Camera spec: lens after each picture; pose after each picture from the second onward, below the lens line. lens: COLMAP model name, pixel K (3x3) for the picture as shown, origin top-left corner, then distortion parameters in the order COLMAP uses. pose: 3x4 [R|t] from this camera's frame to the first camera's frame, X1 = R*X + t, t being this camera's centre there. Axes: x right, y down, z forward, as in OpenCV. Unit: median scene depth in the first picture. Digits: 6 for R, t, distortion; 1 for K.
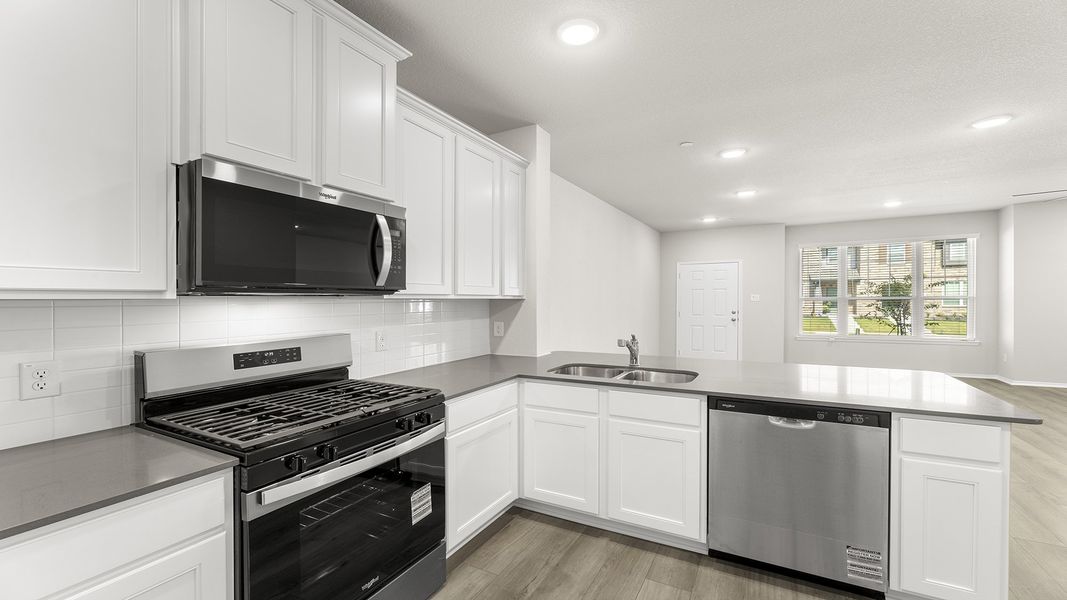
lens RADIAL K [[438.2, 0, 532.5], [0, 438.2, 300.7], [0, 0, 1]] dist [-0.000133, -0.000823]
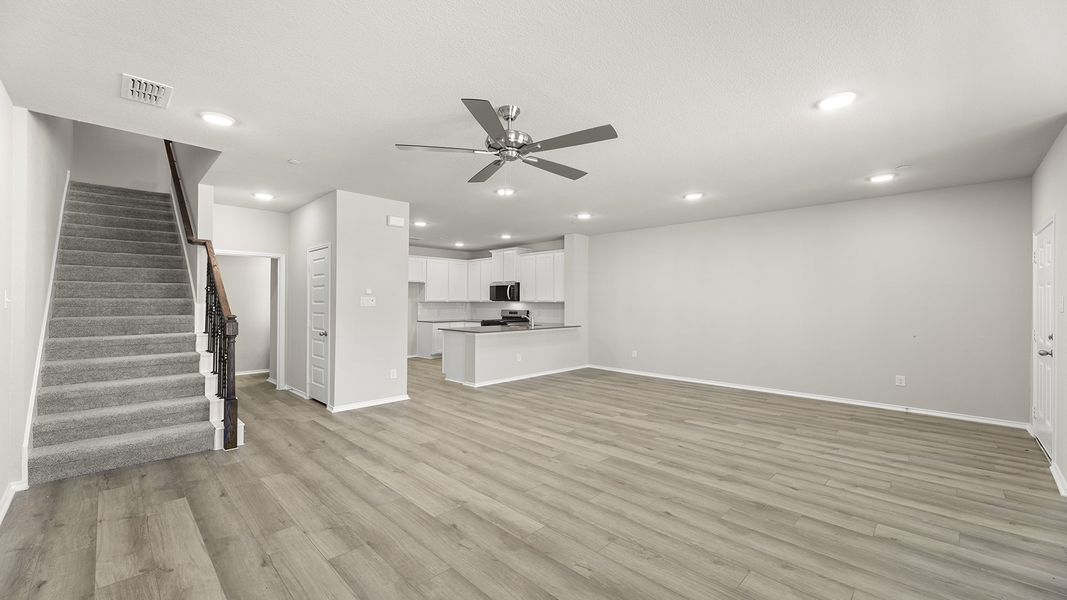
lens RADIAL K [[423.2, 0, 531.2], [0, 423.2, 298.0], [0, 0, 1]] dist [-0.000096, -0.000370]
pose [[-0.276216, -0.003137, -0.961090, 3.828148], [-0.003296, 0.999992, -0.002317, -0.036868], [0.961090, 0.002527, -0.276224, 2.346646]]
